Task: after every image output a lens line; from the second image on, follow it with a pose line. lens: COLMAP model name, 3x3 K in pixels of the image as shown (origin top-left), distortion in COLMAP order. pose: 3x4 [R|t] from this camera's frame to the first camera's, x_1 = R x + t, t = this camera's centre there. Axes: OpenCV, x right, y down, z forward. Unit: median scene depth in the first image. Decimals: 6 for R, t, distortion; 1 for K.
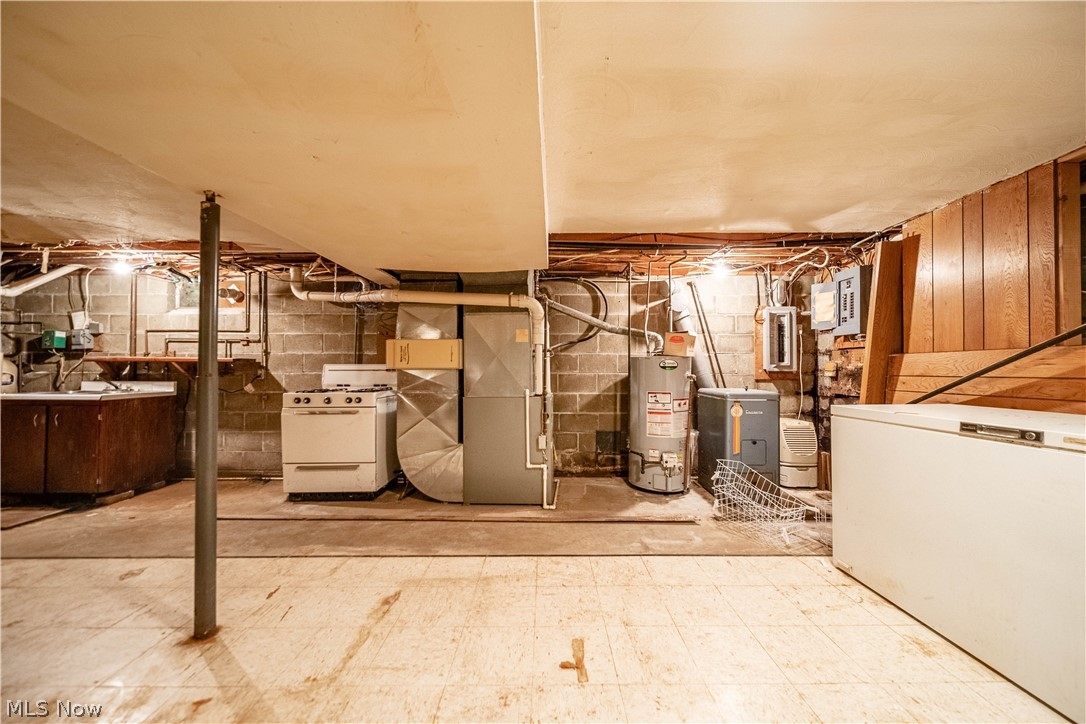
lens RADIAL K [[384.2, 0, 546.4], [0, 384.2, 364.0], [0, 0, 1]] dist [0.000286, -0.000537]
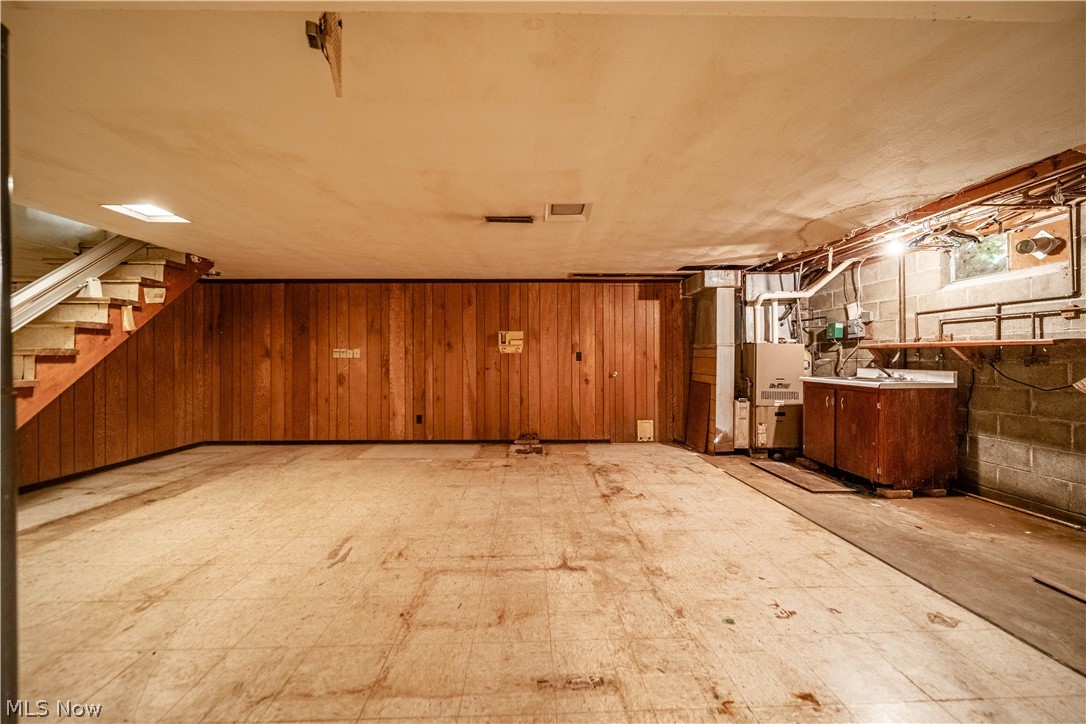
lens RADIAL K [[384.2, 0, 544.1], [0, 384.2, 356.9], [0, 0, 1]] dist [0.000286, -0.000537]
pose [[0.038744, -0.003785, -0.999242, -0.180993], [0.018556, 0.999823, -0.003067, 0.001694], [0.999077, -0.018423, 0.038807, 0.094839]]
